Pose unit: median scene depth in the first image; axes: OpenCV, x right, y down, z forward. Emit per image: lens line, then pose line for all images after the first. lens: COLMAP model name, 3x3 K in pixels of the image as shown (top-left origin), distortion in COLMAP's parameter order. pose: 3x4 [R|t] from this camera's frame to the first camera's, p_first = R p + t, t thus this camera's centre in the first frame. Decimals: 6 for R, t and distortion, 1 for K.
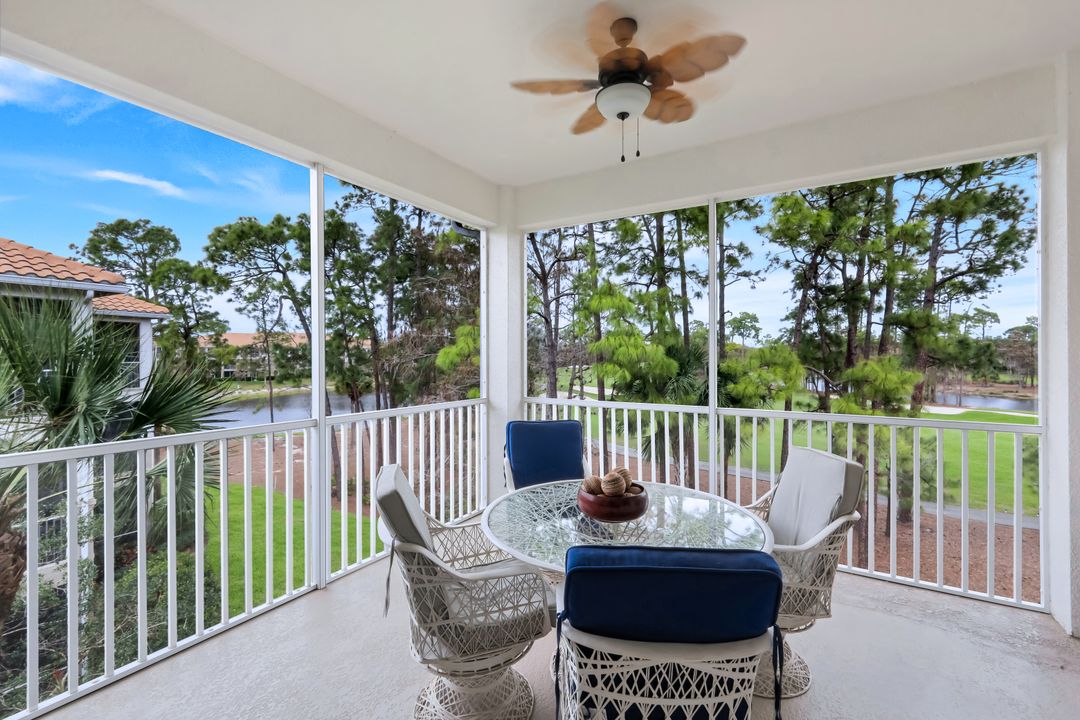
lens RADIAL K [[457.5, 0, 537.1], [0, 457.5, 354.4], [0, 0, 1]] dist [-0.000022, 0.000028]
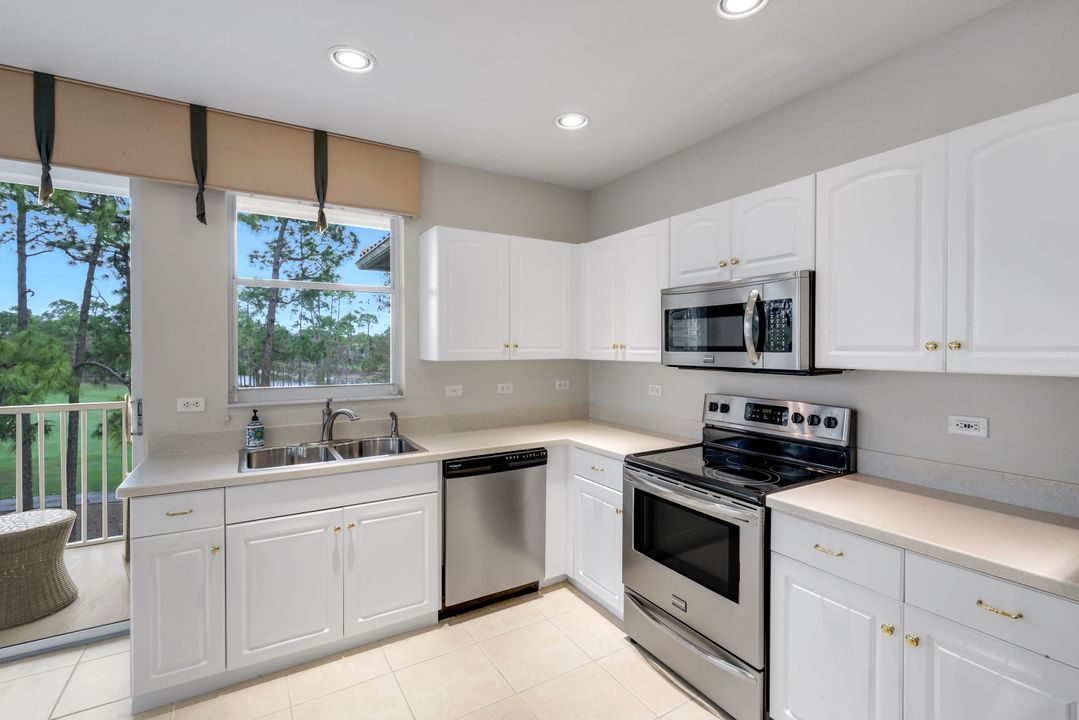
lens RADIAL K [[491.4, 0, 537.8], [0, 491.4, 354.9], [0, 0, 1]] dist [-0.002604, -0.000126]
pose [[0.466247, -0.011441, 0.884580, 0.138017], [0.000525, 0.999920, 0.012656, 0.000627], [-0.884654, -0.005436, 0.466216, -0.156791]]
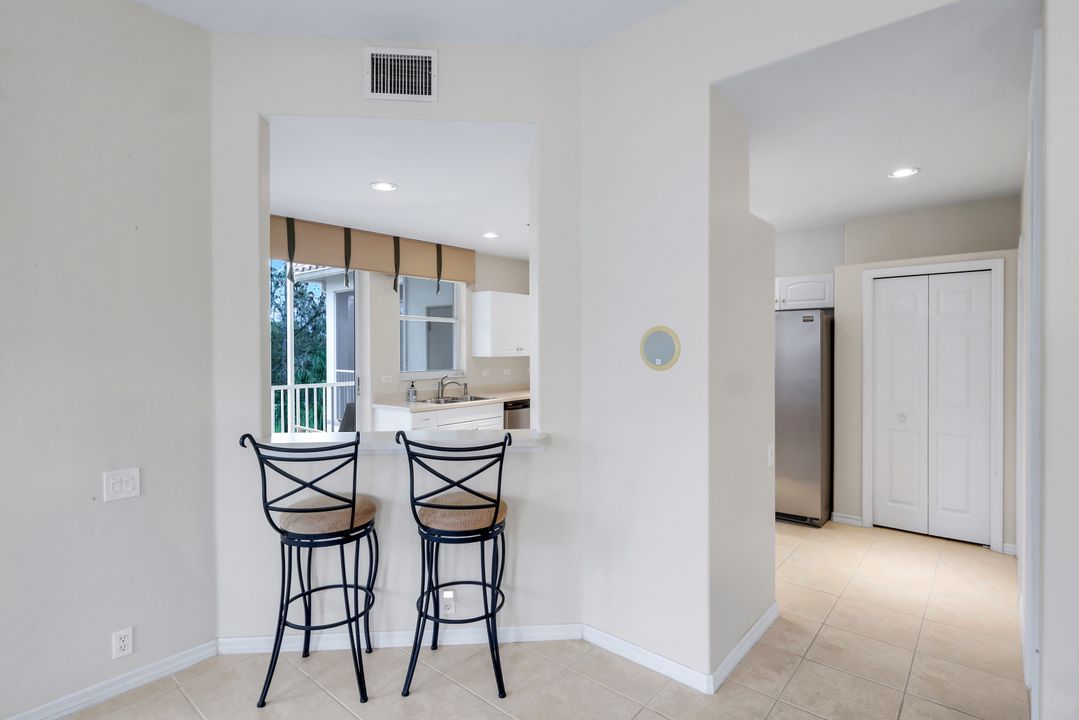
lens RADIAL K [[535.9, 0, 535.5], [0, 535.9, 350.9], [0, 0, 1]] dist [-0.001279, -0.000223]
pose [[0.170520, -0.007402, 0.985326, -0.069812], [0.007002, 0.999956, 0.006300, -0.001367], [-0.985329, 0.005825, 0.170565, -0.144279]]
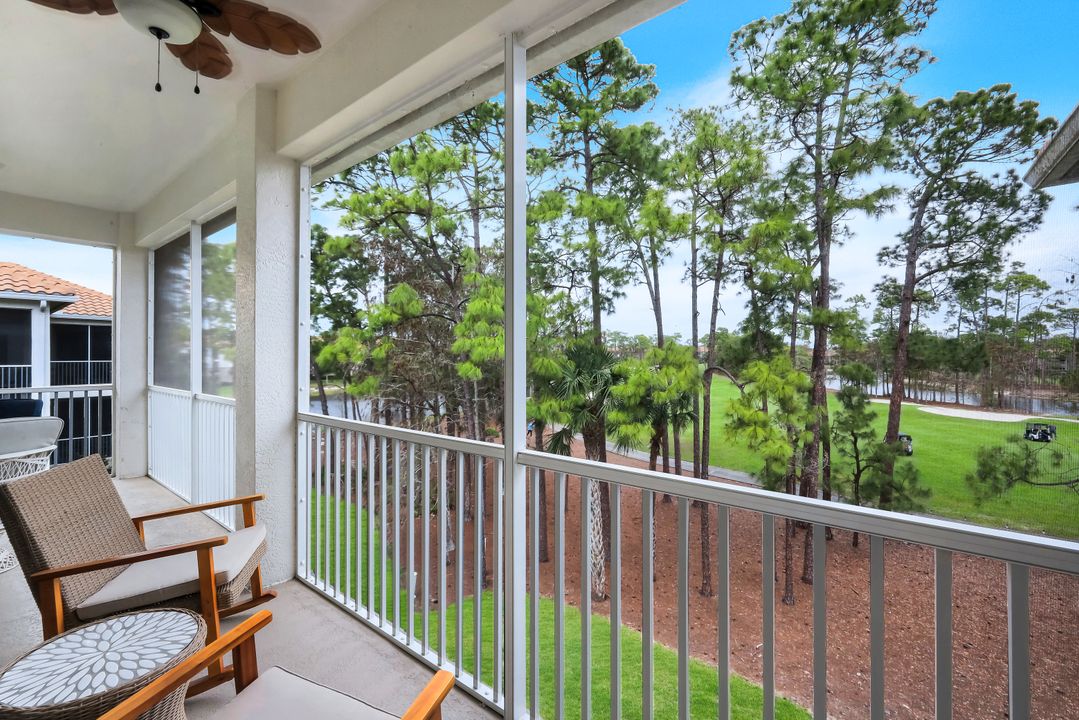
lens RADIAL K [[450.0, 0, 538.6], [0, 450.0, 355.5], [0, 0, 1]] dist [0.000944, -0.000198]
pose [[0.992896, 0.001054, -0.118981, 0.284061], [-0.001181, 0.999999, -0.000995, 0.002500], [0.118980, 0.001129, 0.992896, -0.015350]]
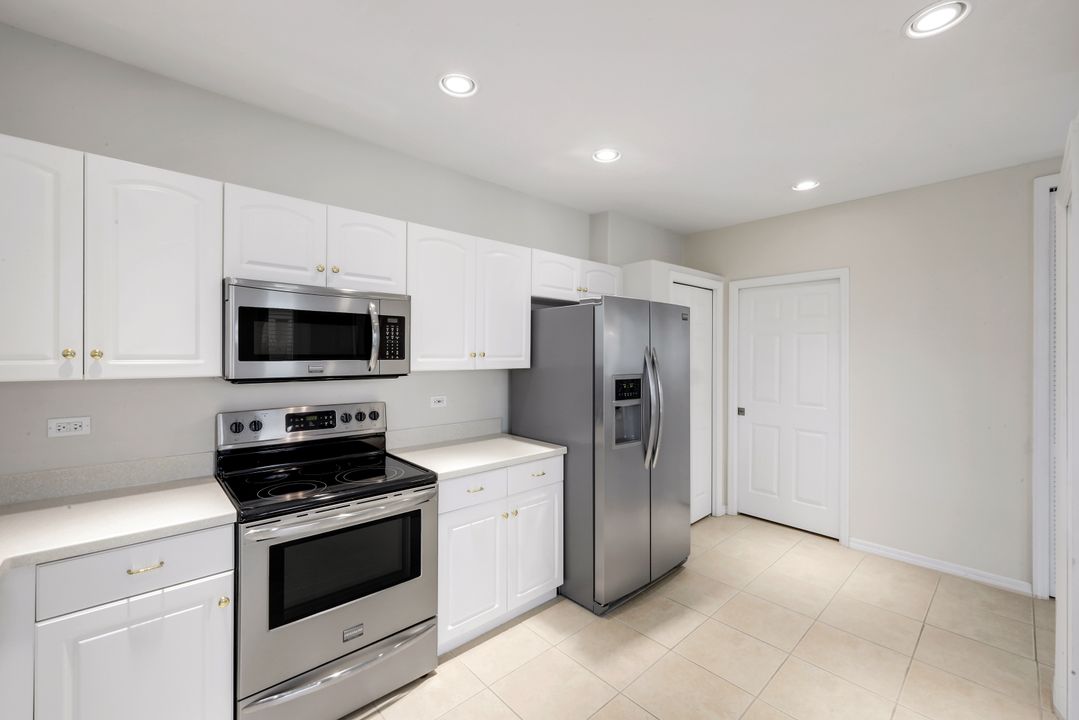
lens RADIAL K [[441.2, 0, 540.7], [0, 441.2, 354.8], [0, 0, 1]] dist [-0.000420, -0.000076]
pose [[-0.959524, 0.001129, 0.281623, 0.188265], [0.001411, 0.999999, 0.000799, 0.000138], [-0.281622, 0.001164, -0.959525, -0.053547]]
